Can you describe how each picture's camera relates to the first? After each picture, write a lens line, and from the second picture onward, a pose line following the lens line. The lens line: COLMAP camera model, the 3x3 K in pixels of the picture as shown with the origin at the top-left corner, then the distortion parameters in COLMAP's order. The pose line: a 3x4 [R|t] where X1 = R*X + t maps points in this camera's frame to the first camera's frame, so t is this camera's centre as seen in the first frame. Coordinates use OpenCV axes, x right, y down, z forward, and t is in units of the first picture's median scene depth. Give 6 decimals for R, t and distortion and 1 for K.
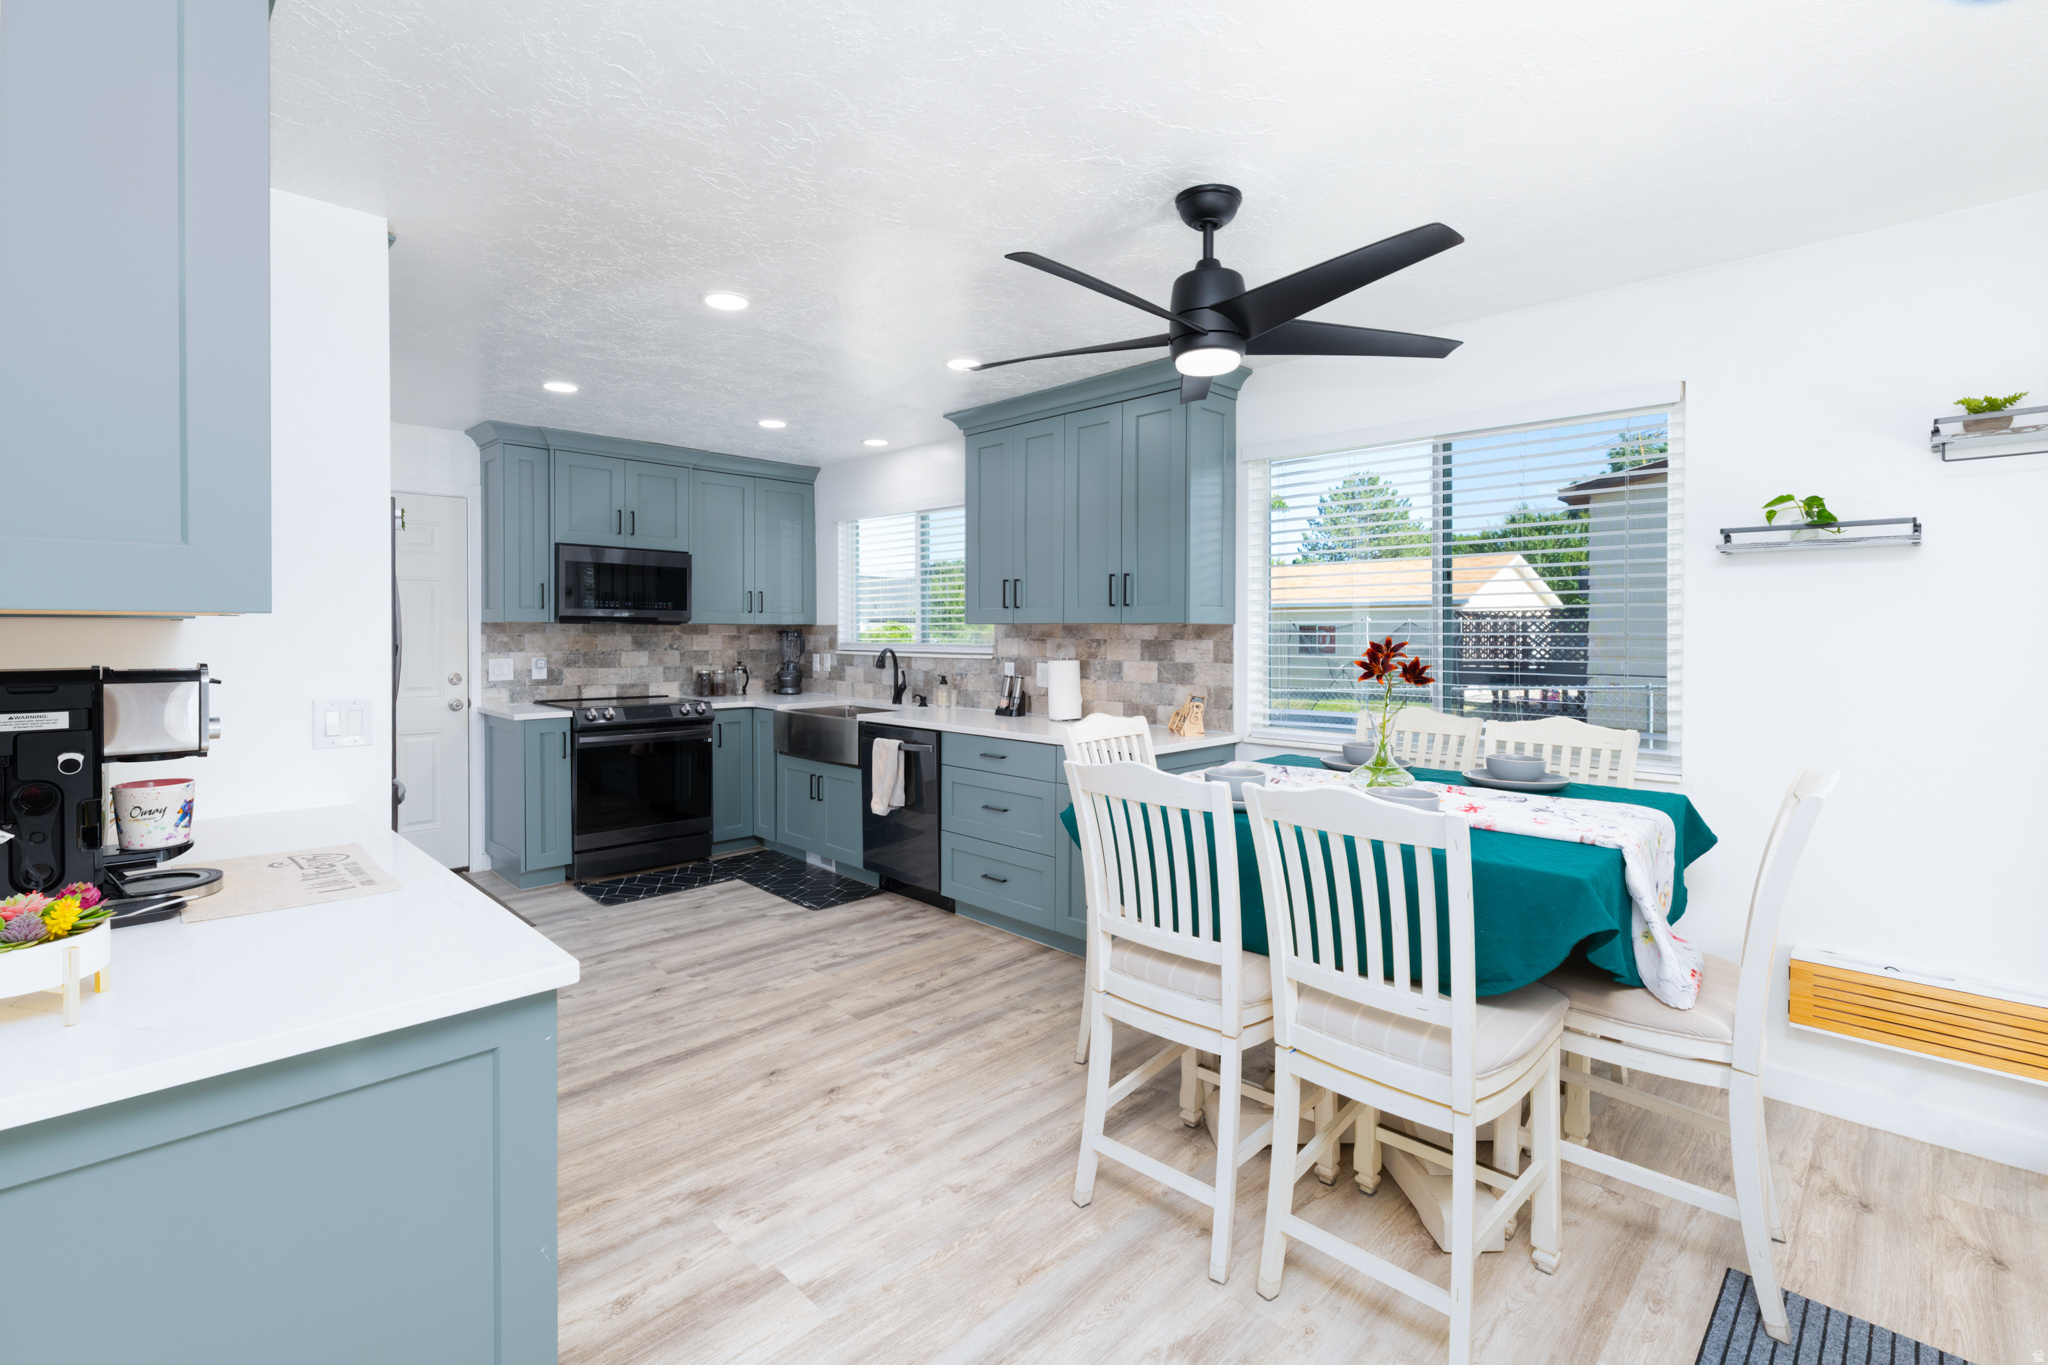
lens RADIAL K [[889.4, 0, 1001.2], [0, 889.4, 644.3], [0, 0, 1]] dist [0.000284, 0.000037]
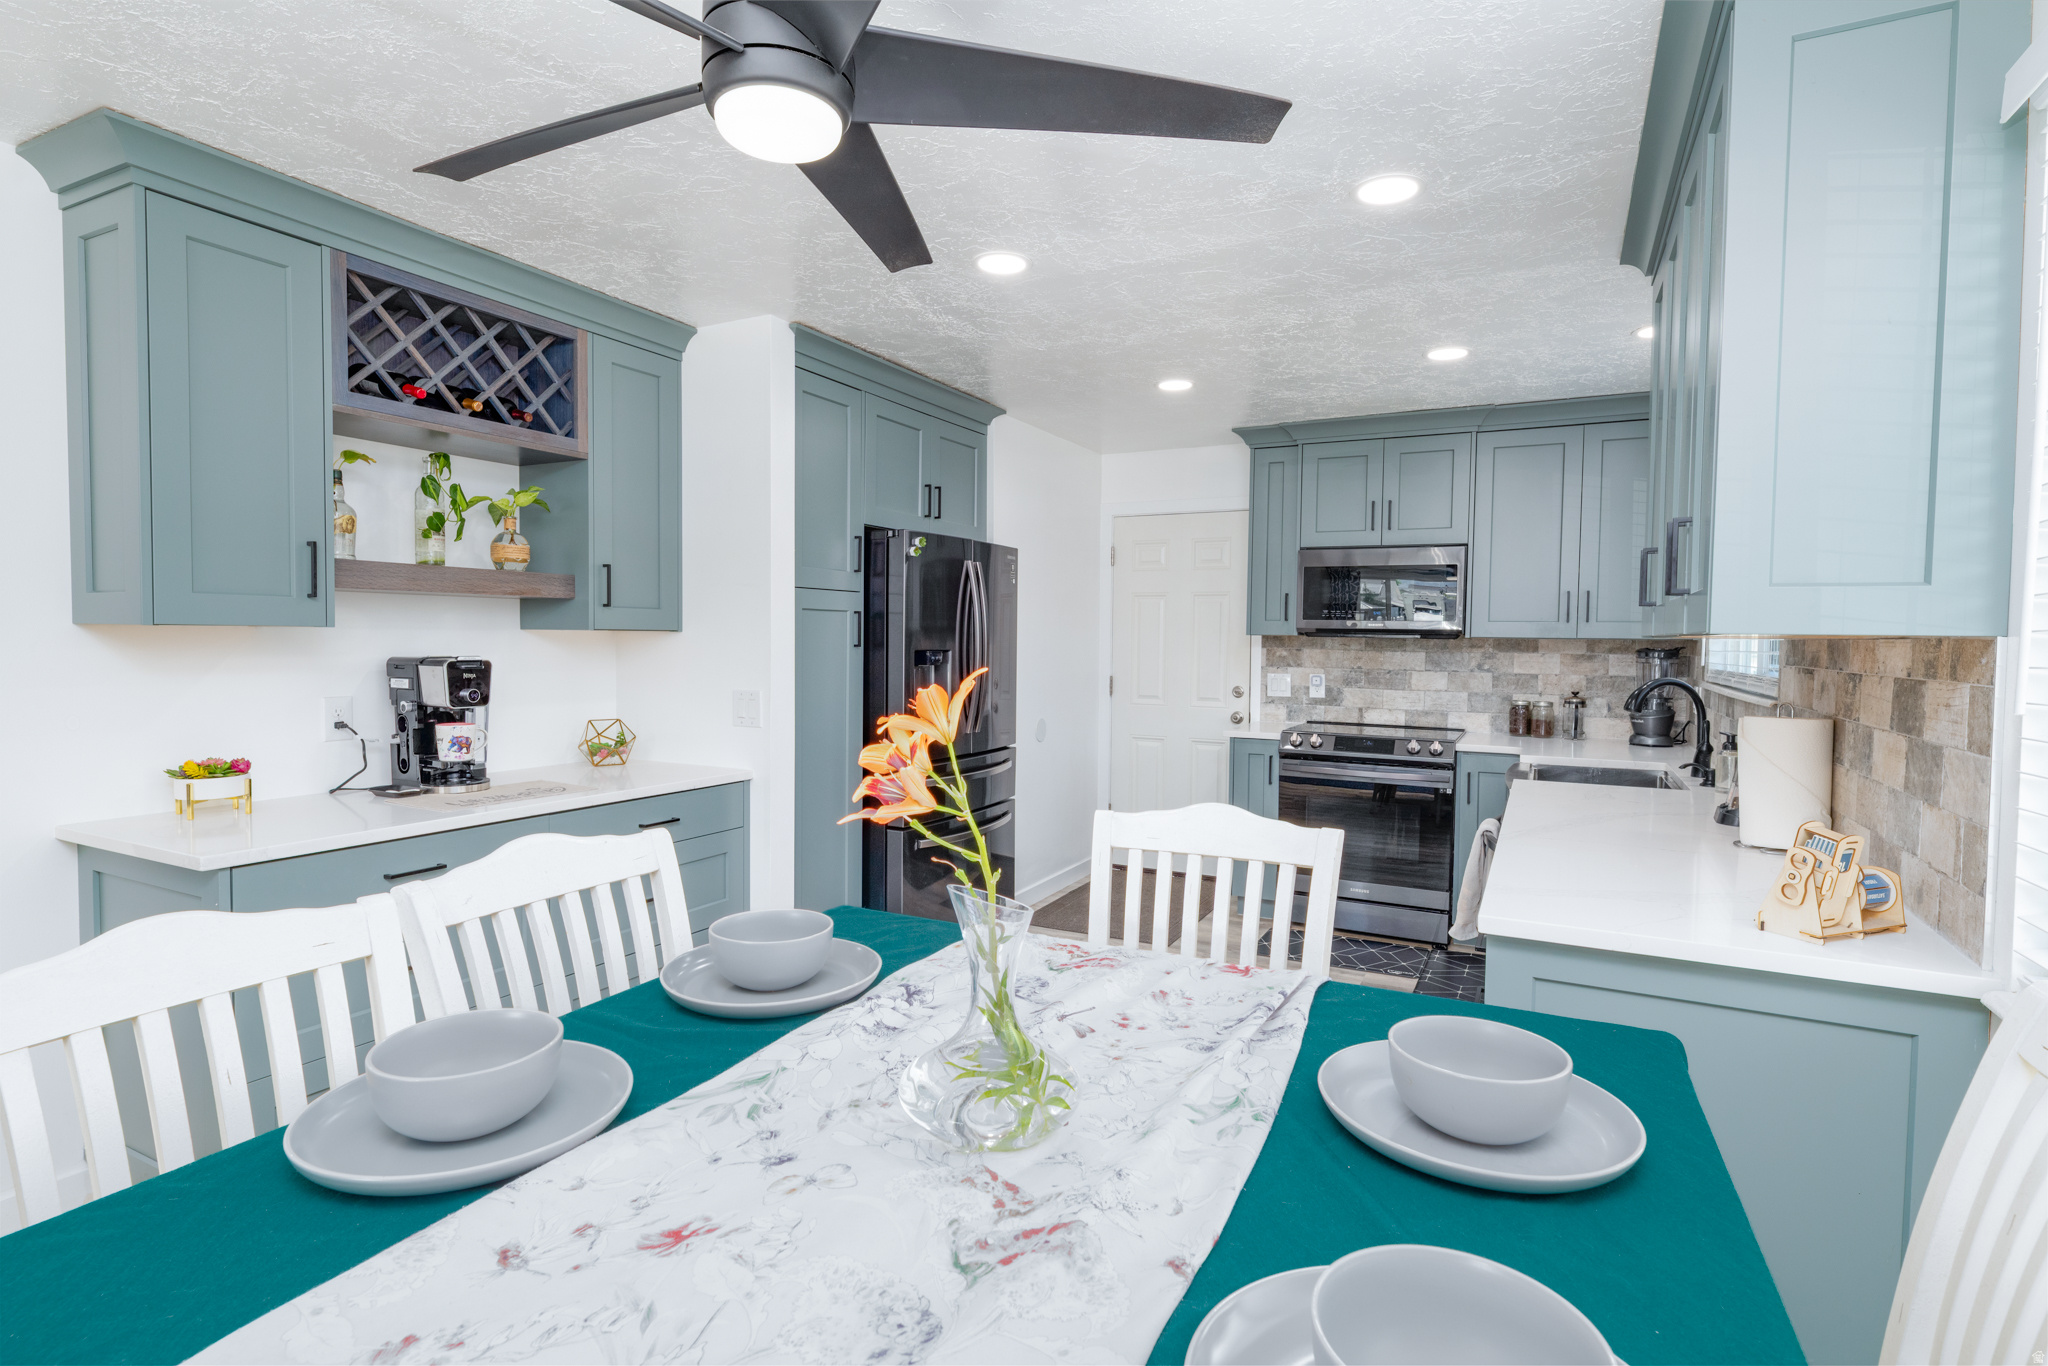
lens RADIAL K [[1001.2, 0, 1024.0], [0, 1001.2, 683.0], [0, 0, 1]] dist [0.000384, -0.000084]
pose [[0.362622, 0.044490, -0.930874, 0.346152], [-0.025928, 0.998955, 0.037644, -0.007255], [0.931576, 0.010485, 0.363397, 0.364193]]
